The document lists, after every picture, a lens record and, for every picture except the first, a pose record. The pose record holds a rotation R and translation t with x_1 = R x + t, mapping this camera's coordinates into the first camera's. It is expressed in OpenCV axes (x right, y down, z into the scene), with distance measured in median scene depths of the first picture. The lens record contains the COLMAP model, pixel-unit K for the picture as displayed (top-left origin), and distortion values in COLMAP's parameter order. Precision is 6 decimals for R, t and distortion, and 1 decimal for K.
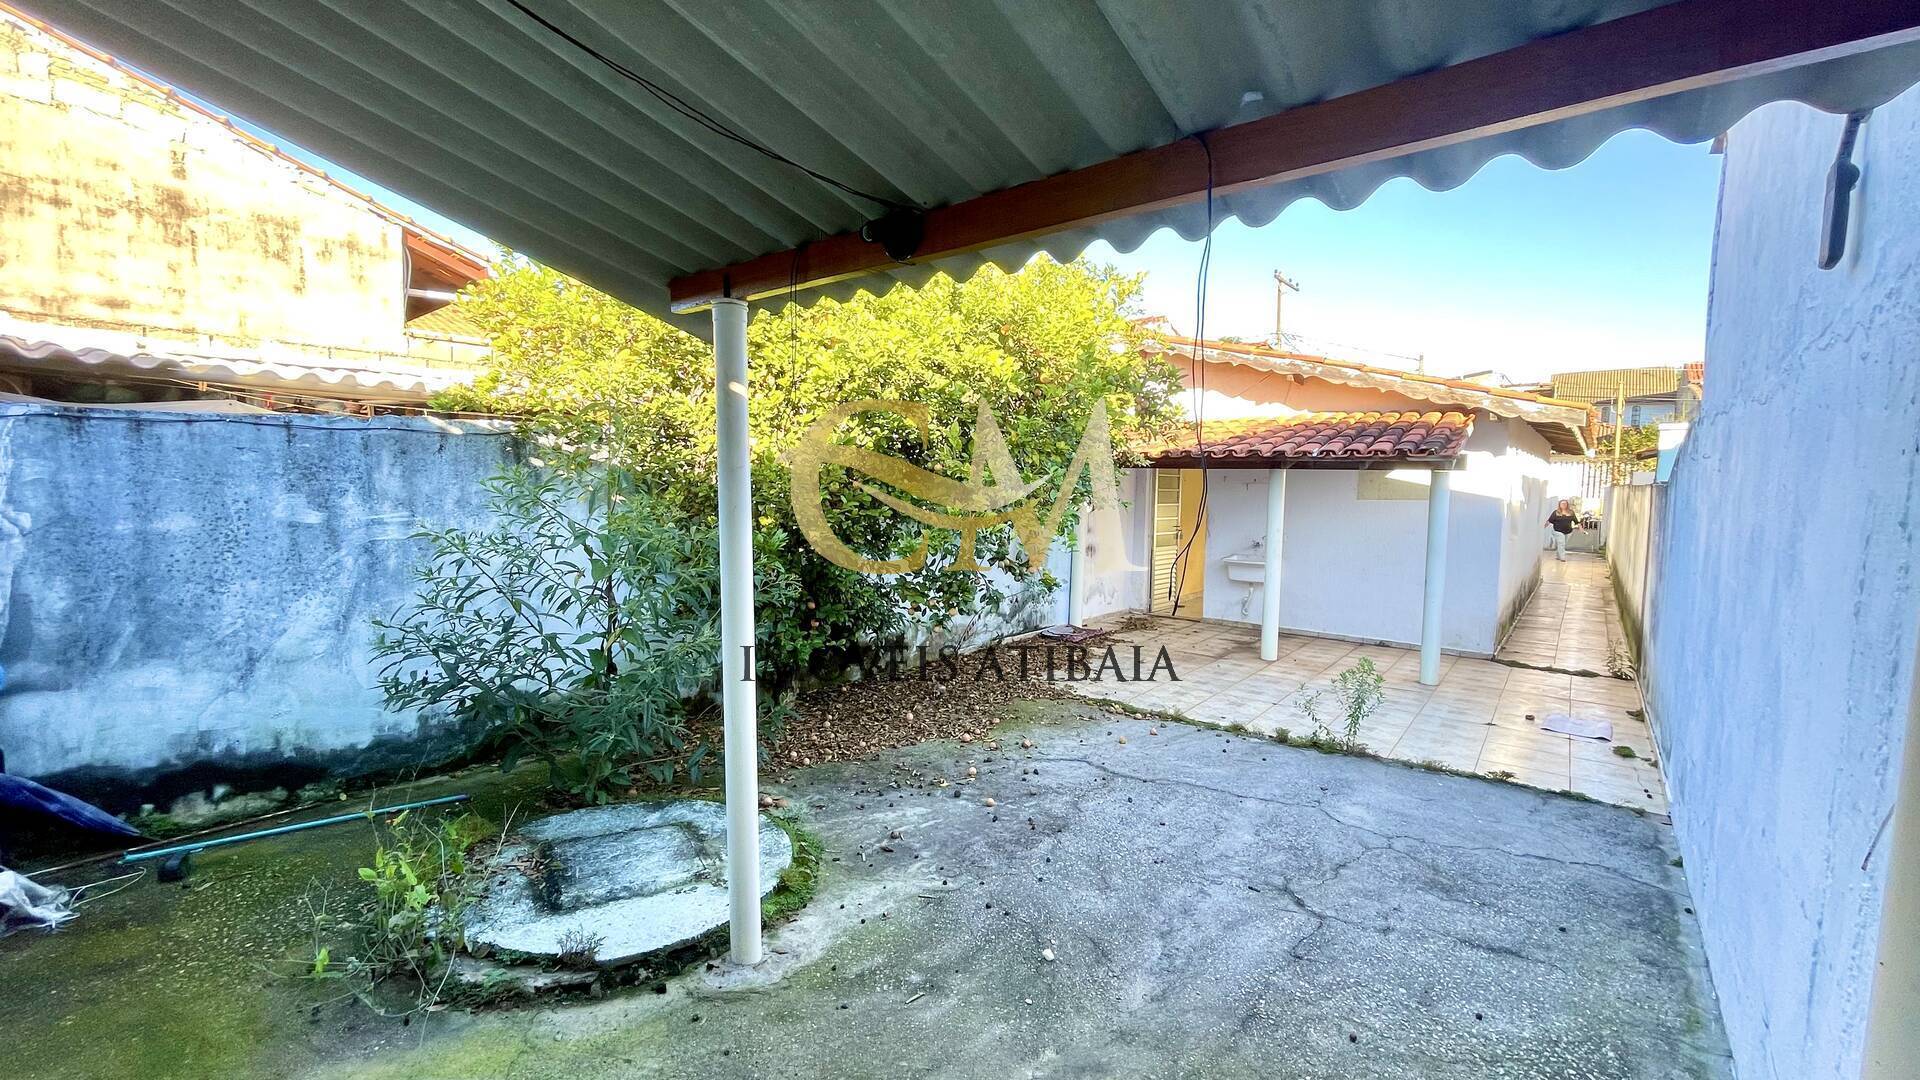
lens RADIAL K [[769.0, 0, 970.1], [0, 769.0, 540.9], [0, 0, 1]] dist [-0.002114, 0.000094]
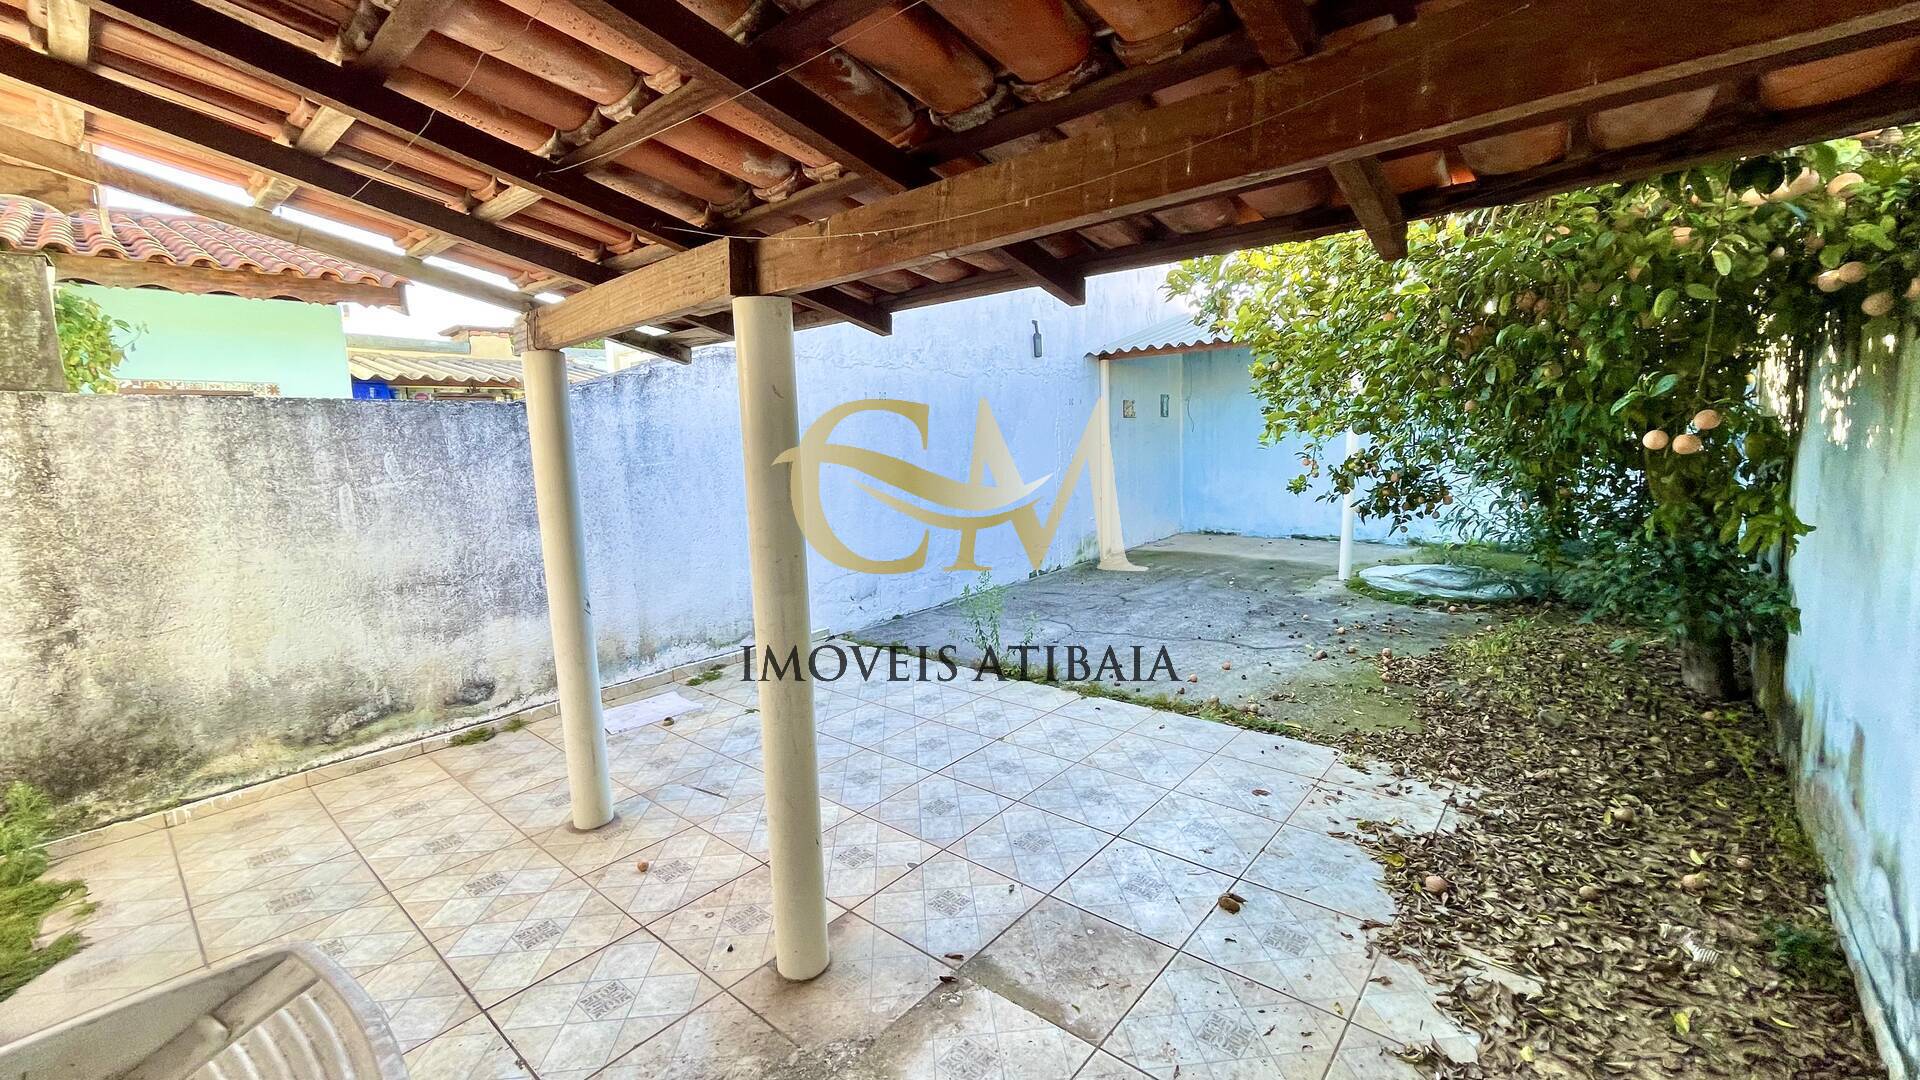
lens RADIAL K [[778.3, 0, 960.0], [0, 778.3, 540.0], [0, 0, 1]] dist [-0.002585, 0.000695]
pose [[-0.998611, 0.013061, 0.051050, 0.604134], [0.023685, 0.976669, 0.213439, -0.133289], [-0.047071, 0.214352, -0.975622, 2.438887]]
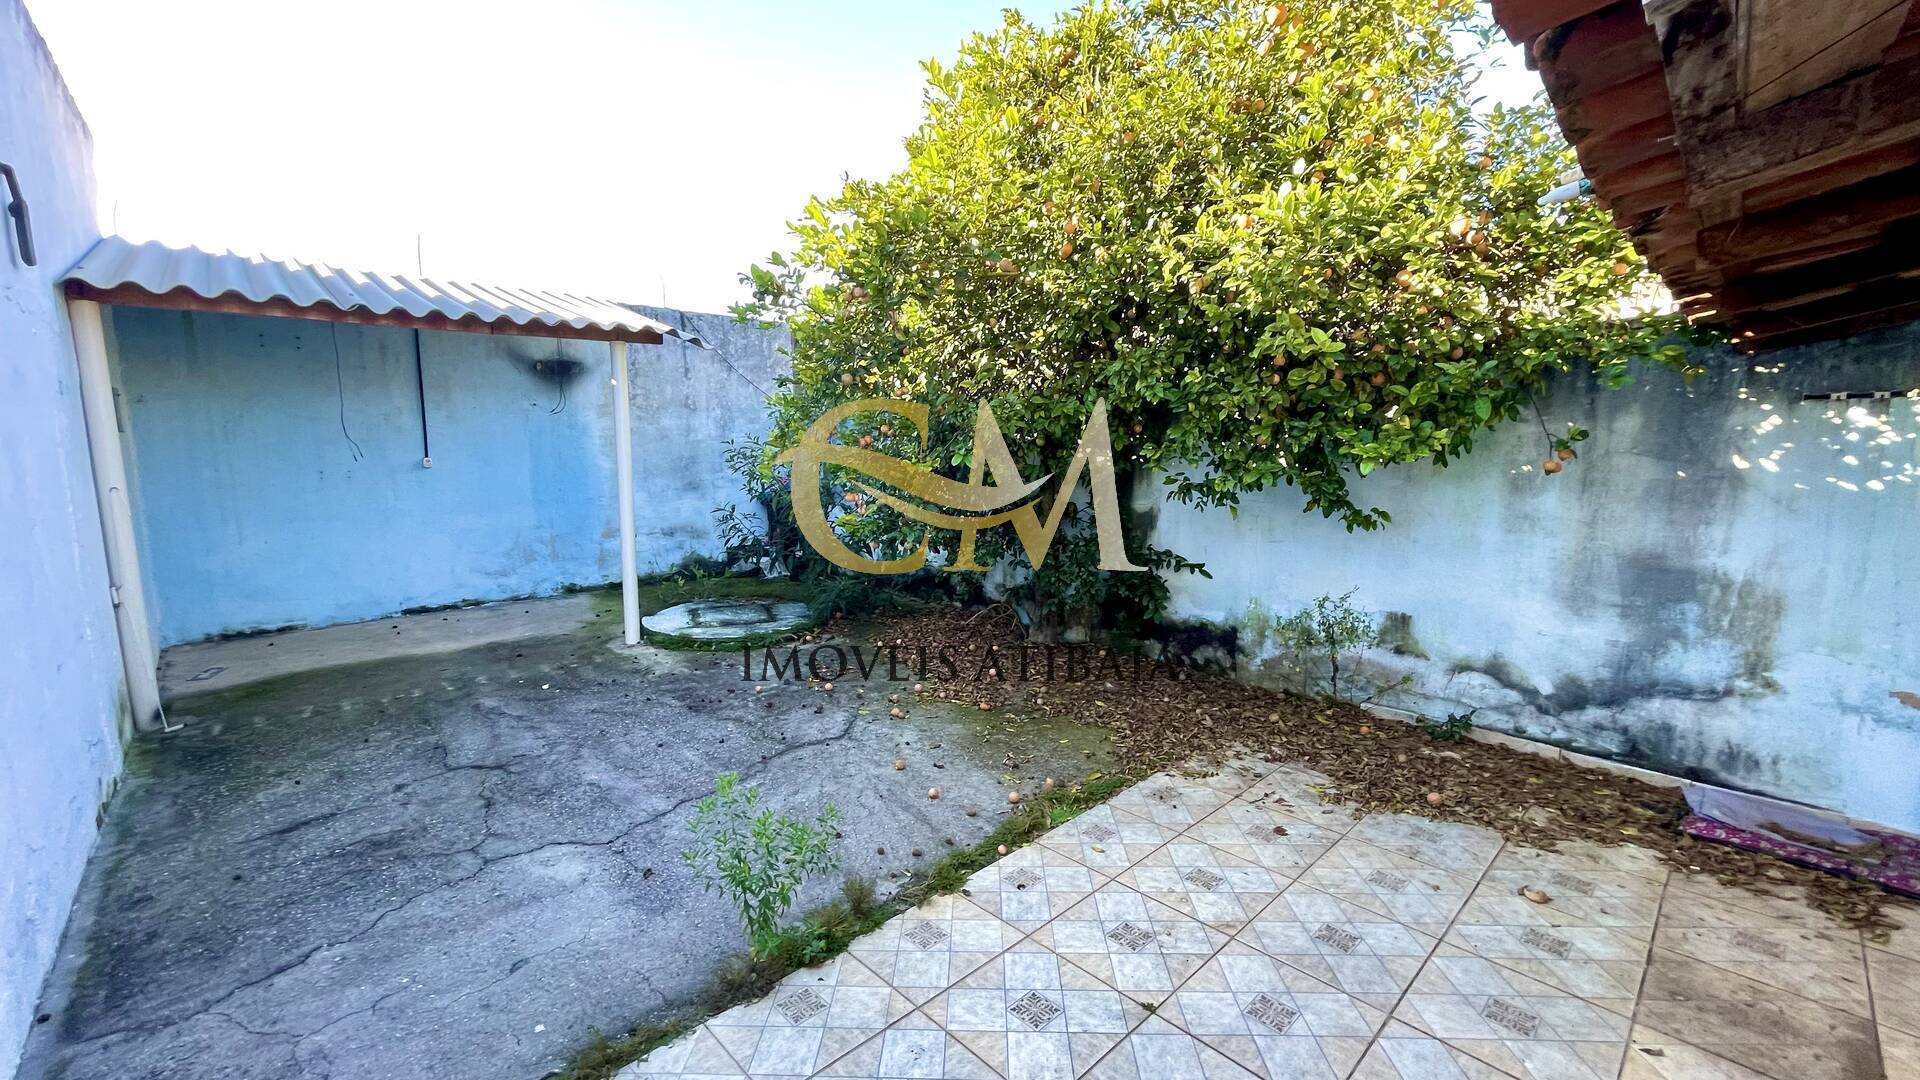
lens RADIAL K [[778.3, 0, 960.0], [0, 778.3, 540.0], [0, 0, 1]] dist [-0.002585, 0.000695]
pose [[-0.145538, 0.115784, -0.982554, 1.125816], [-0.075540, 0.988929, 0.127724, -0.062231], [0.986465, 0.092811, -0.135180, 1.442333]]
